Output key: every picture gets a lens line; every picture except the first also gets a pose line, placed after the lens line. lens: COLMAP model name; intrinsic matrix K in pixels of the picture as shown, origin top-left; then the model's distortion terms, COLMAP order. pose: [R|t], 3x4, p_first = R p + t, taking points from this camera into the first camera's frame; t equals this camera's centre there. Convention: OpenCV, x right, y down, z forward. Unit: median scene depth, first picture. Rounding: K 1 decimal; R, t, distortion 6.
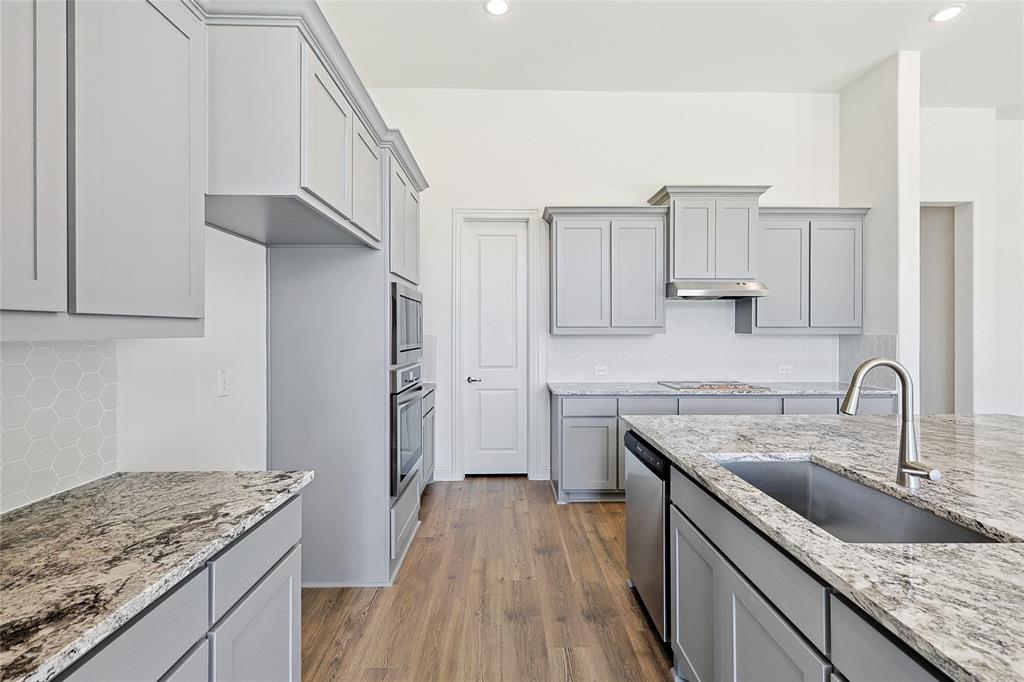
lens RADIAL K [[451.2, 0, 512.6], [0, 451.2, 330.4], [0, 0, 1]] dist [-0.003345, -0.000461]
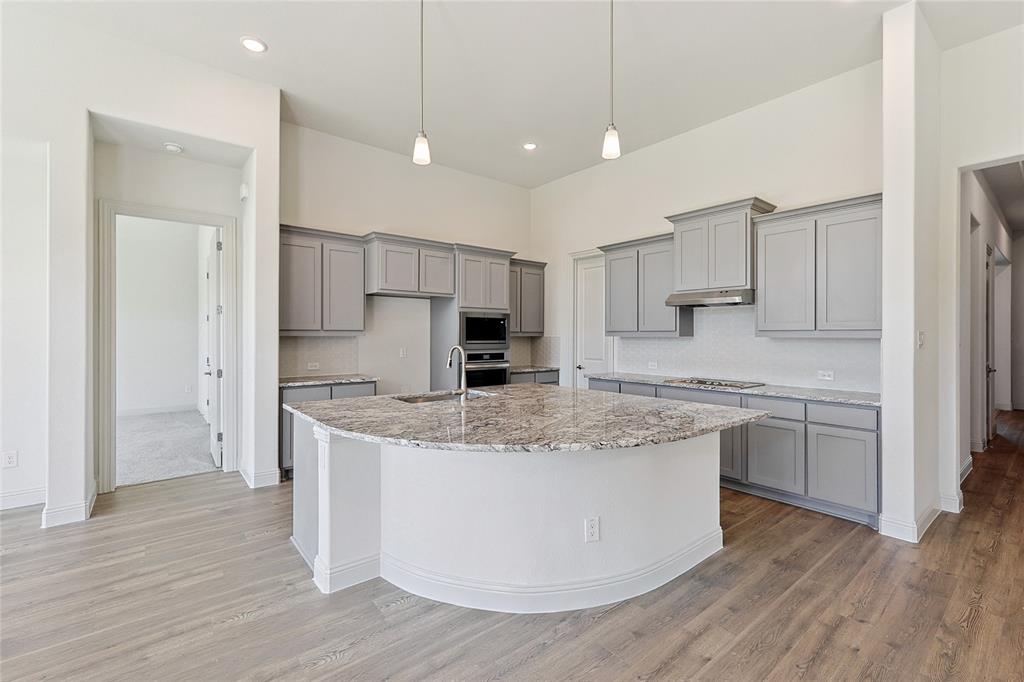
lens RADIAL K [[451.2, 0, 515.5], [0, 451.2, 345.6], [0, 0, 1]] dist [-0.003345, -0.000461]
pose [[0.627382, 0.021594, -0.778412, 1.028184], [-0.000570, 0.999628, 0.027271, -0.001476], [0.778711, -0.016666, 0.627161, -0.097258]]
